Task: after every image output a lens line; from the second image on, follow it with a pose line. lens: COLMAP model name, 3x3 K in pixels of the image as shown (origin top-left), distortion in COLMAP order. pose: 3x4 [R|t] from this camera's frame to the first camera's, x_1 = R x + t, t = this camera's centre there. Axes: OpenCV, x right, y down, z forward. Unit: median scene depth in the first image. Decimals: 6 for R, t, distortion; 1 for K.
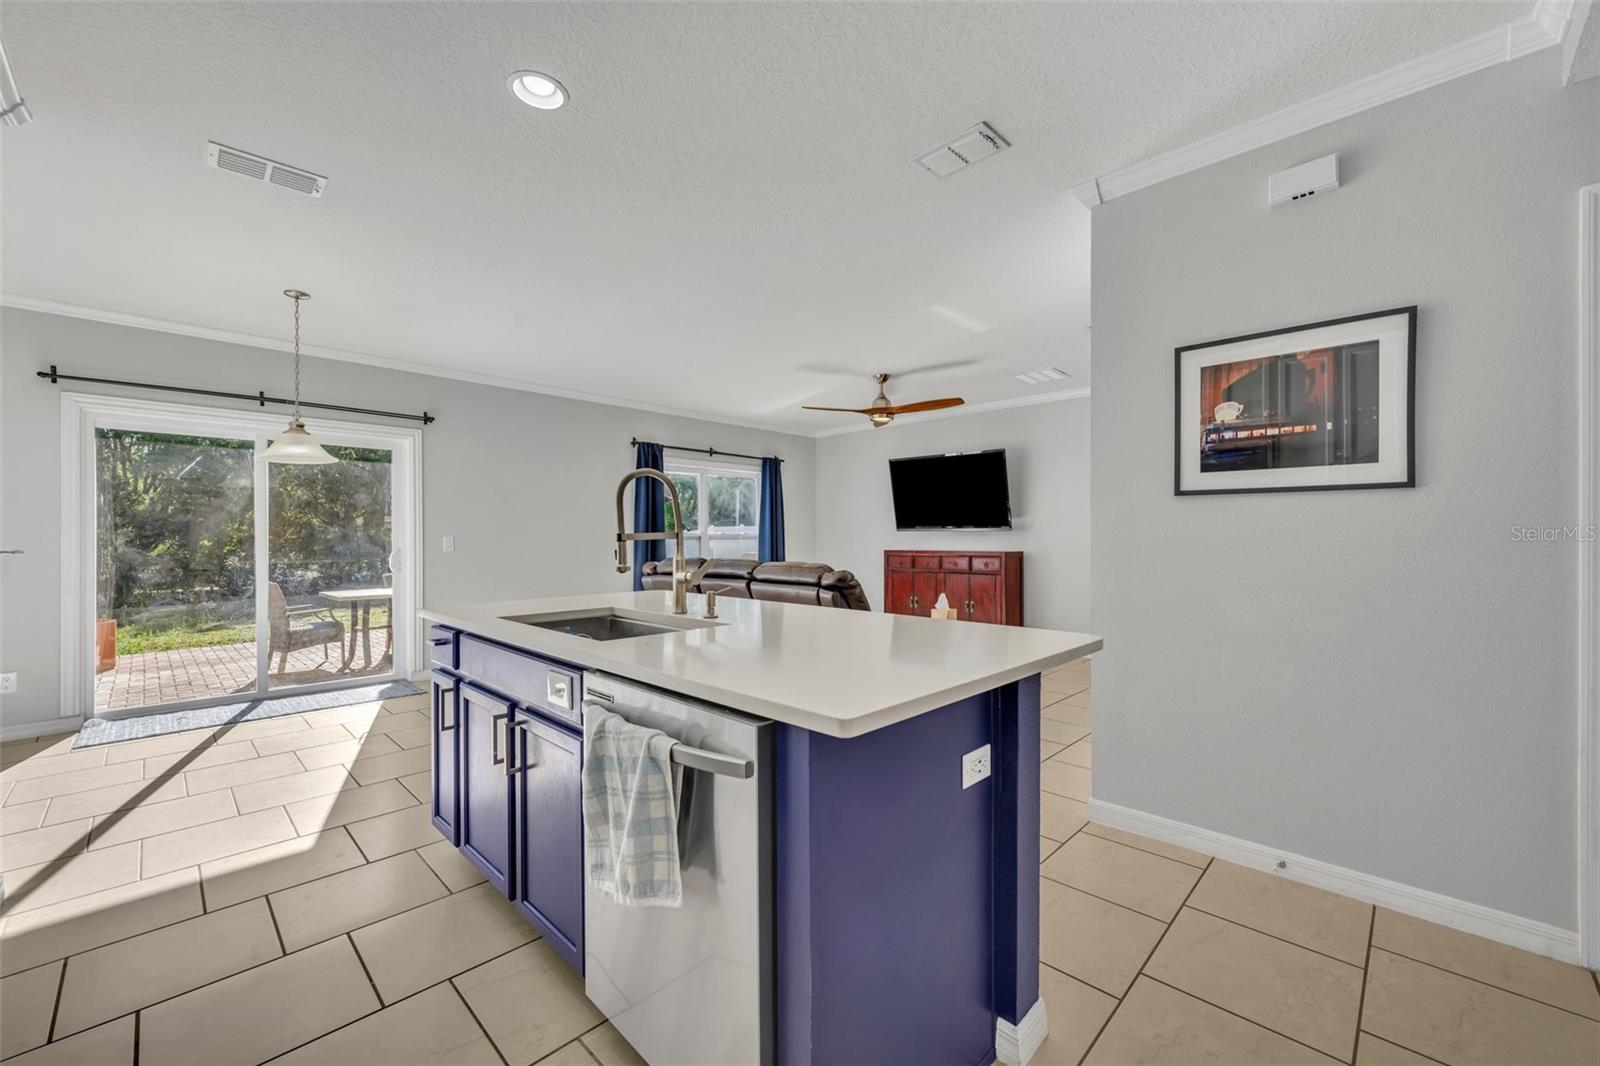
lens RADIAL K [[641.0, 0, 791.8], [0, 641.0, 536.5], [0, 0, 1]] dist [-0.003333, 0.000958]
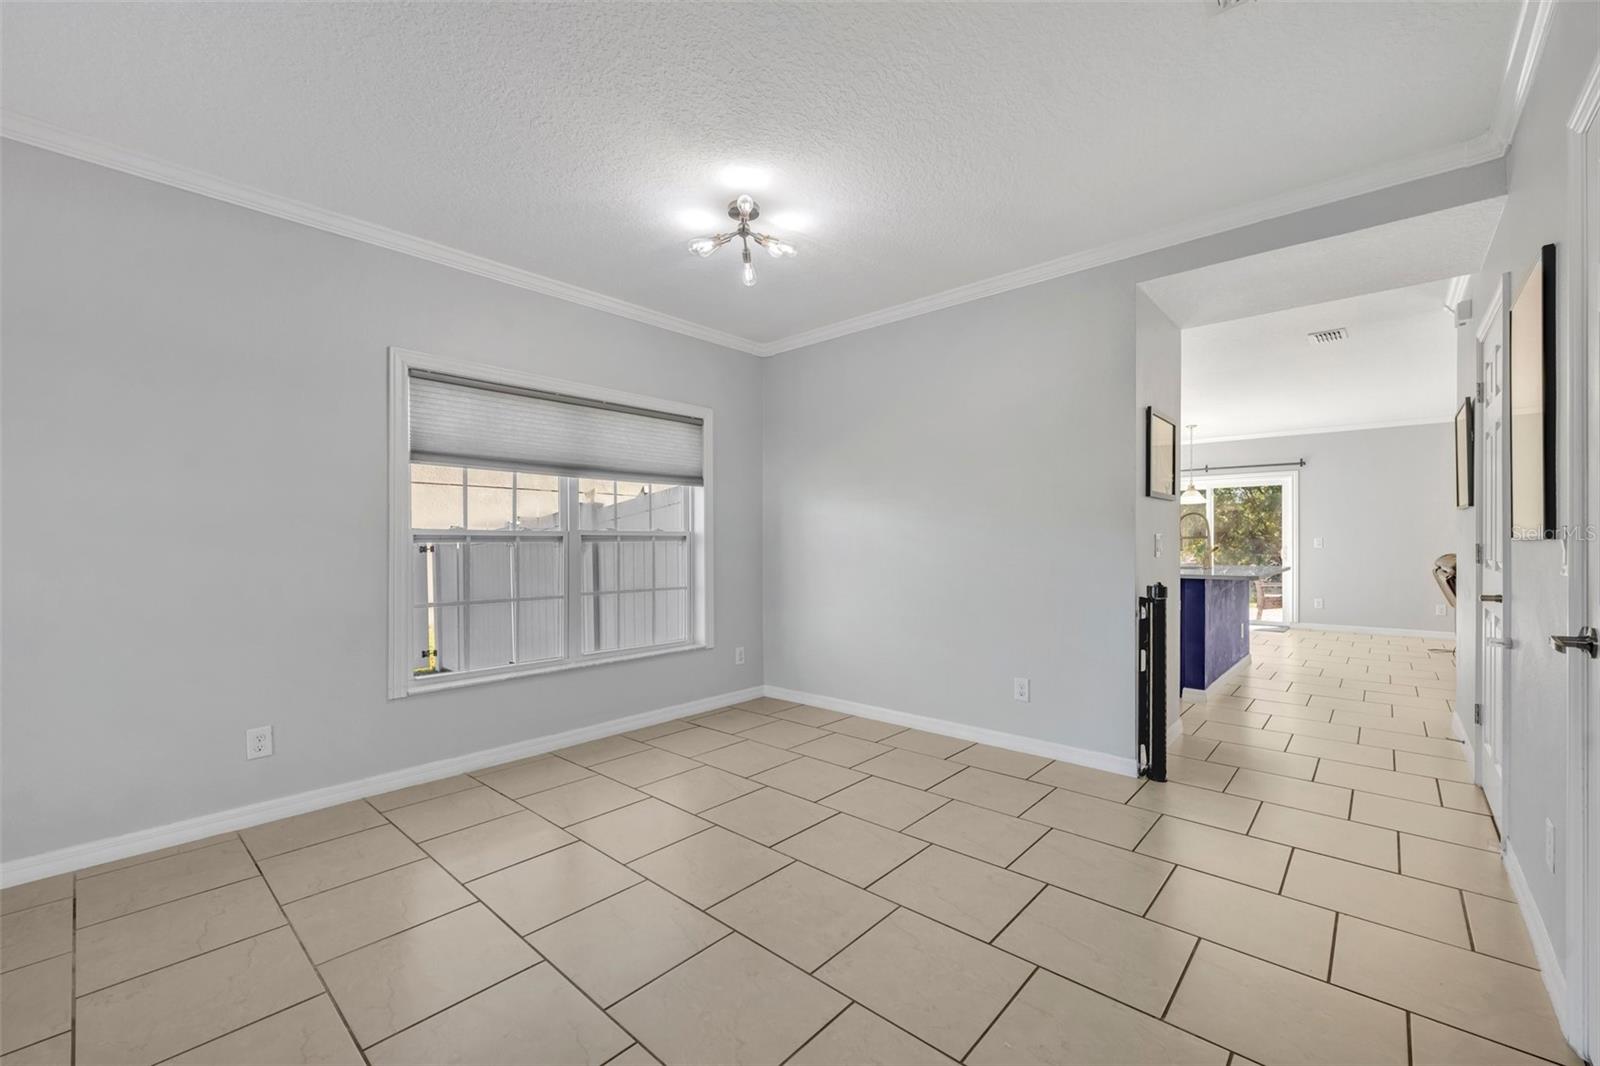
lens RADIAL K [[641.0, 0, 788.1], [0, 641.0, 540.9], [0, 0, 1]] dist [-0.003333, 0.000958]
pose [[0.043835, 0.007925, -0.999007, 0.870109], [-0.002781, 0.999966, 0.007810, -0.001665], [0.999035, 0.002436, 0.043855, -0.301203]]
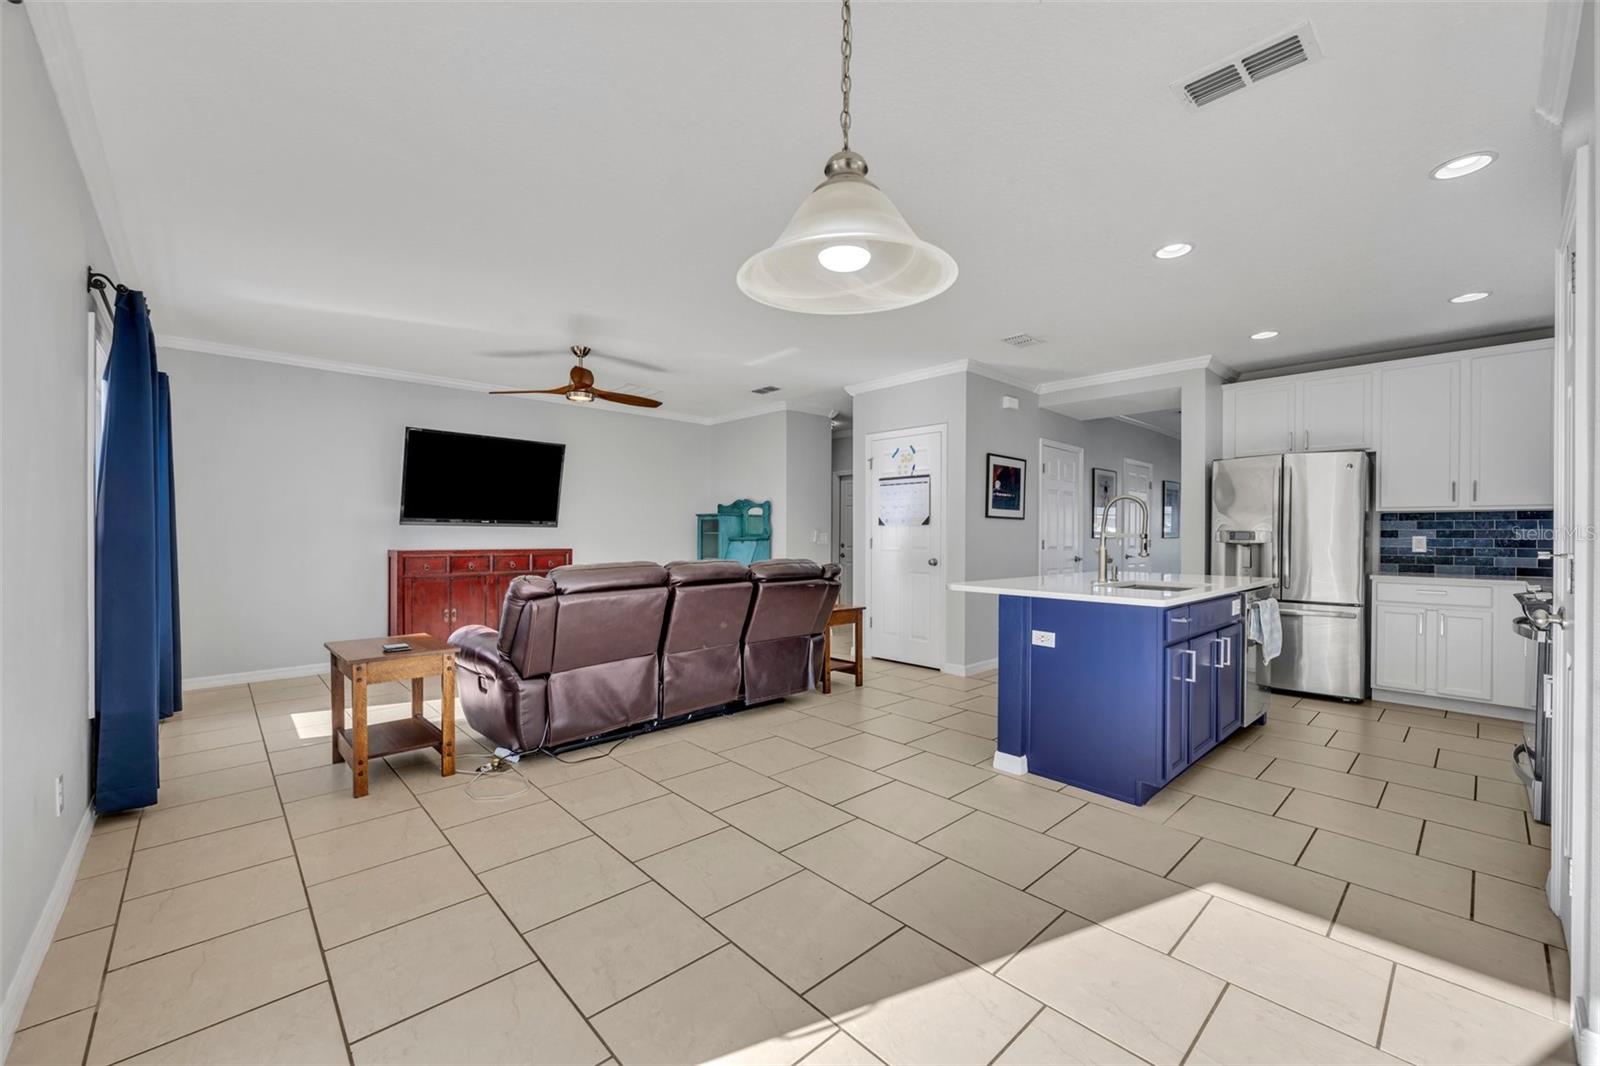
lens RADIAL K [[641.0, 0, 793.3], [0, 641.0, 537.0], [0, 0, 1]] dist [-0.003333, 0.000958]
pose [[0.048470, -0.000517, 0.998824, -0.710229], [-0.006378, 0.999979, 0.000827, 0.003042], [-0.998804, -0.006411, 0.048466, 0.657095]]
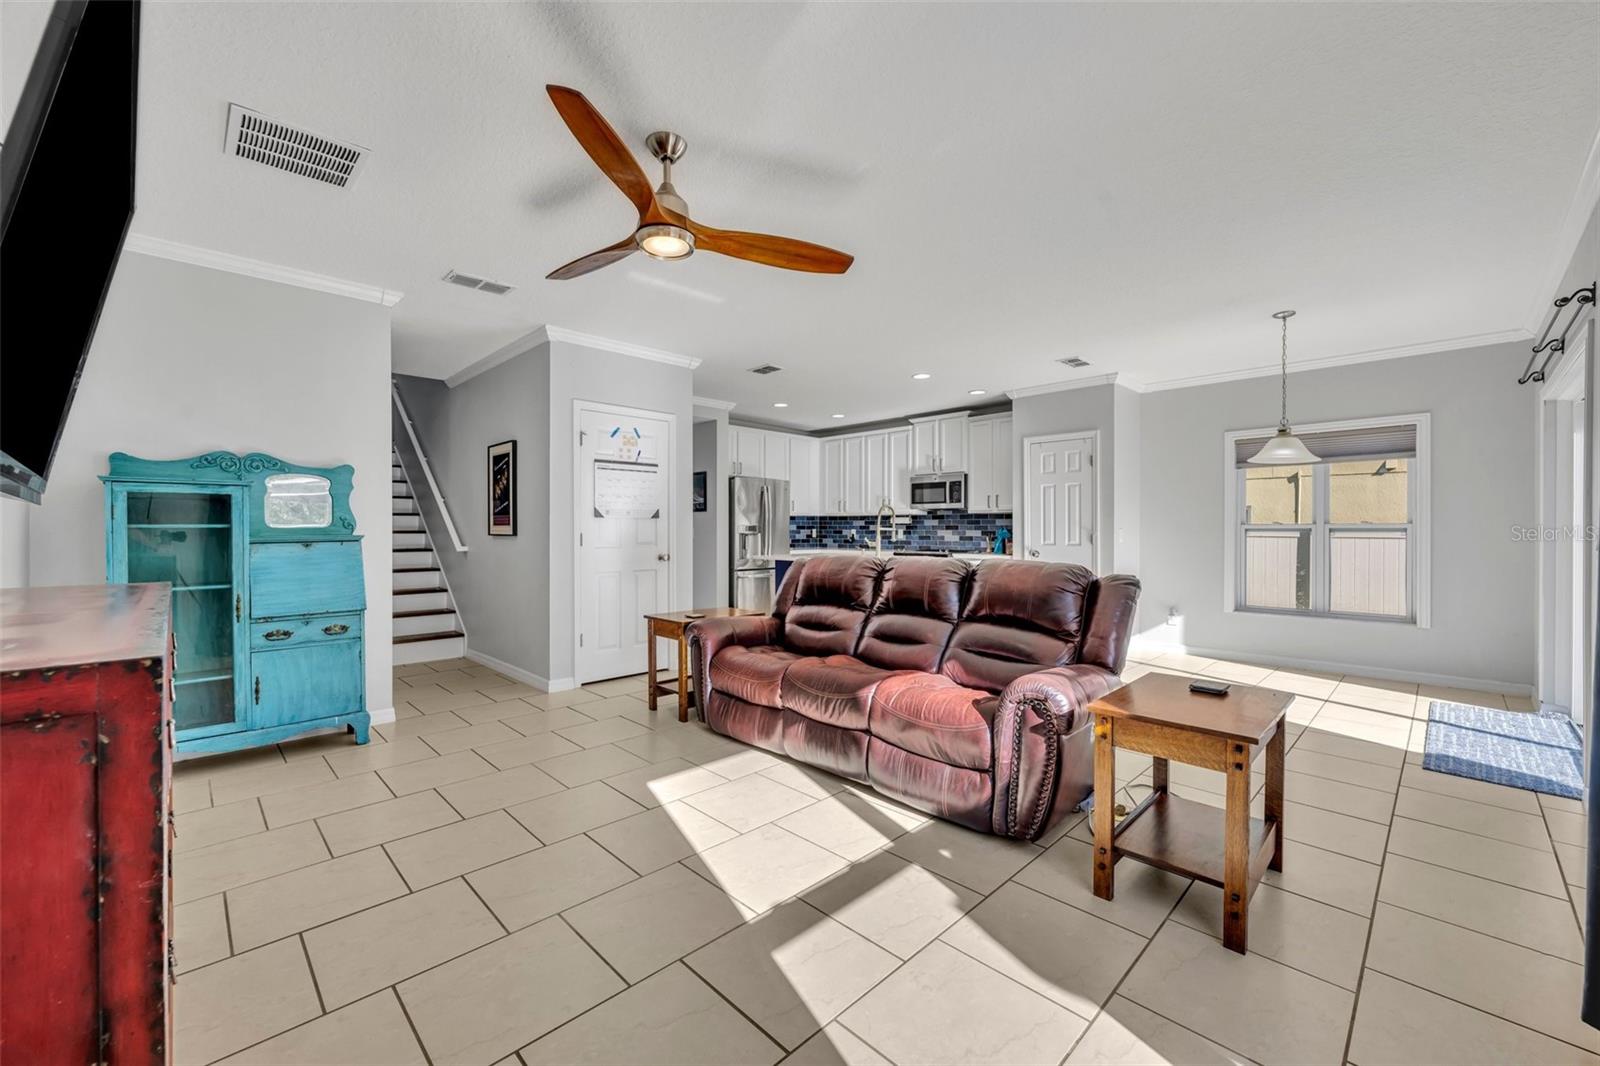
lens RADIAL K [[641.0, 0, 800.5], [0, 641.0, 534.6], [0, 0, 1]] dist [-0.003333, 0.000958]
pose [[-0.999944, 0.001437, 0.010475, 0.045969], [0.001512, 0.999973, 0.007195, 0.001014], [-0.010464, 0.007211, -0.999919, 1.393040]]
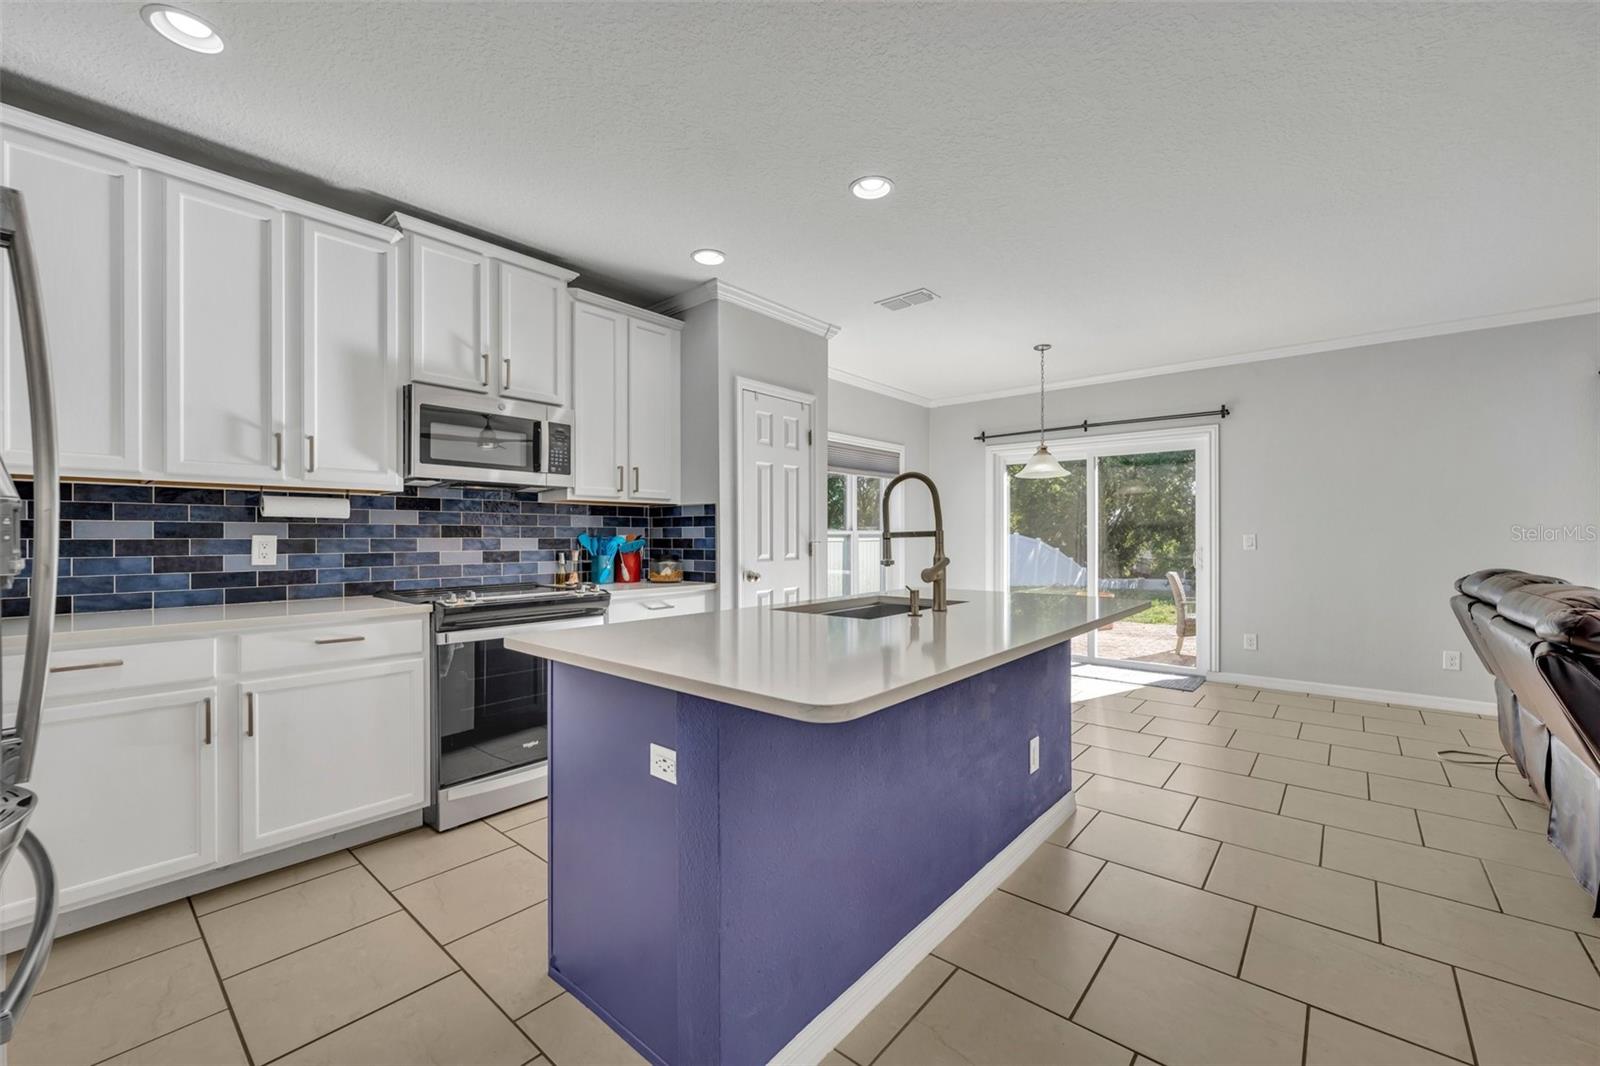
lens RADIAL K [[641.0, 0, 808.0], [0, 641.0, 536.7], [0, 0, 1]] dist [-0.003333, 0.000958]
pose [[0.082149, 0.002843, -0.996616, 0.313870], [0.002135, 0.999993, 0.003028, -0.000247], [0.996618, -0.002376, 0.082143, 0.274171]]
